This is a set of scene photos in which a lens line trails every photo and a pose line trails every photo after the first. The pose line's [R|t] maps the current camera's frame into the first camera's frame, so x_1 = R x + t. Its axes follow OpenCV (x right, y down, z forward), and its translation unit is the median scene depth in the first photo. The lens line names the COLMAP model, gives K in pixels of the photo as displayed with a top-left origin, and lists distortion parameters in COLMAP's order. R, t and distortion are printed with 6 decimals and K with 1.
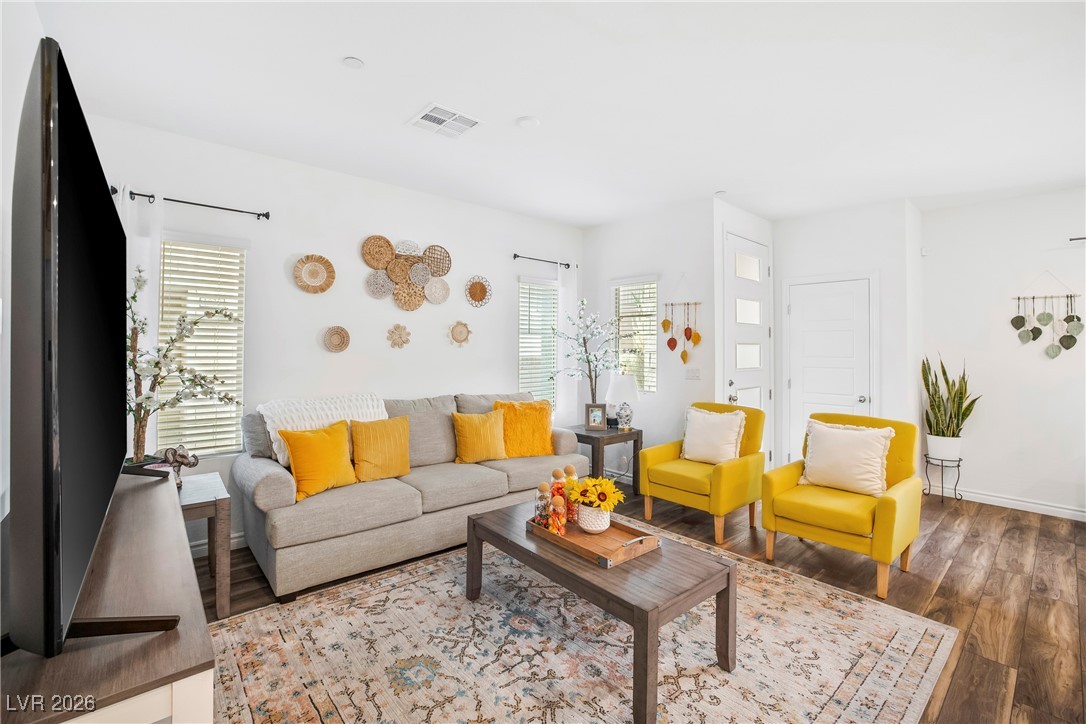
lens RADIAL K [[468.6, 0, 546.5], [0, 468.6, 342.0], [0, 0, 1]] dist [-0.031050, 0.000389]
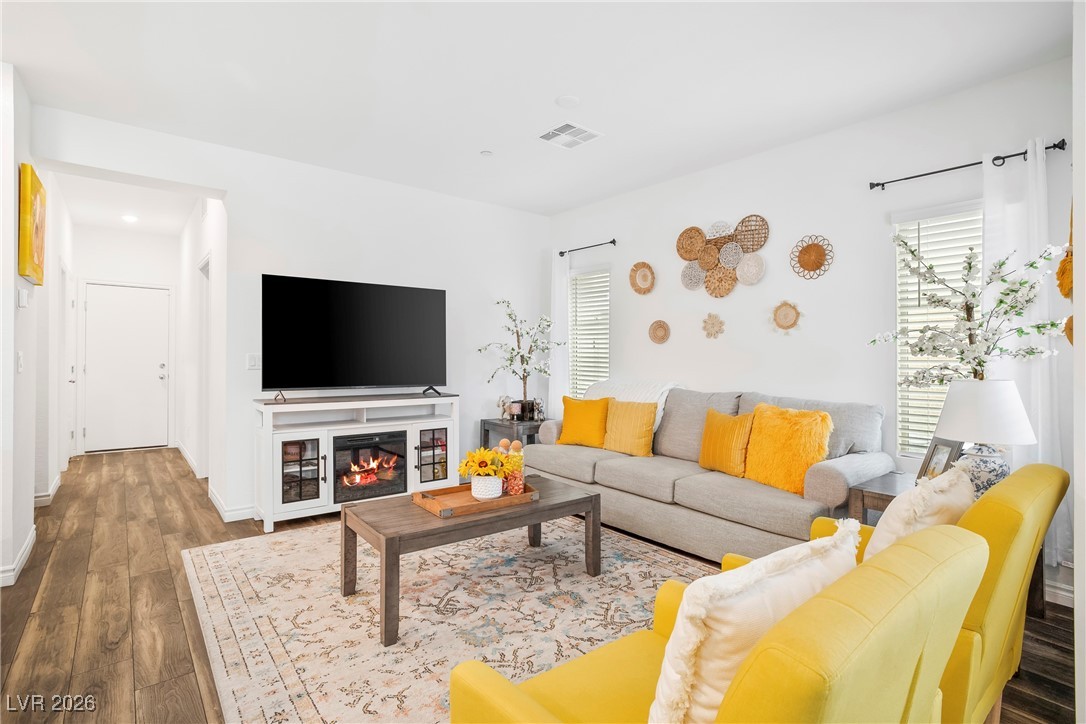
lens RADIAL K [[520.3, 0, 543.0], [0, 520.3, 362.0], [0, 0, 1]] dist [-0.045815, 0.000181]
pose [[-0.024874, 0.004201, -0.999682, 0.771786], [0.006113, 0.999973, 0.004051, 0.056843], [0.999672, -0.006010, -0.024899, 0.713021]]
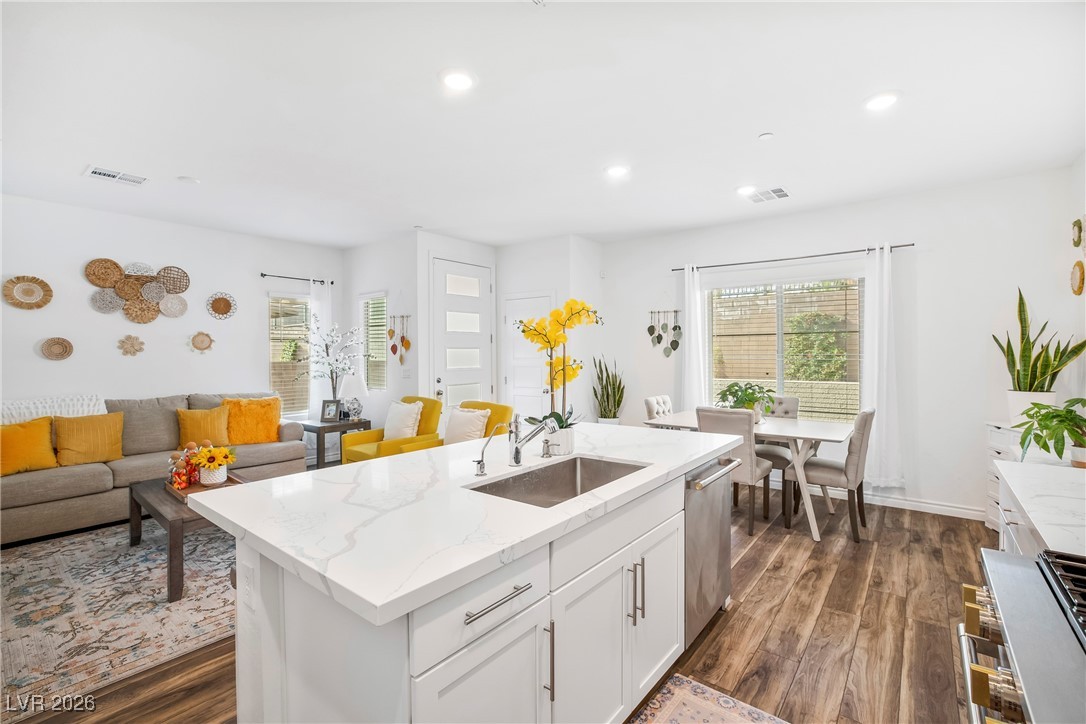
lens RADIAL K [[475.8, 0, 547.8], [0, 475.8, 354.8], [0, 0, 1]] dist [-0.038027, 0.013911]
pose [[0.984002, -0.012755, 0.177702, 0.519661], [0.009328, 0.999754, 0.020102, -0.002677], [-0.177915, -0.018123, 0.983879, -0.337808]]
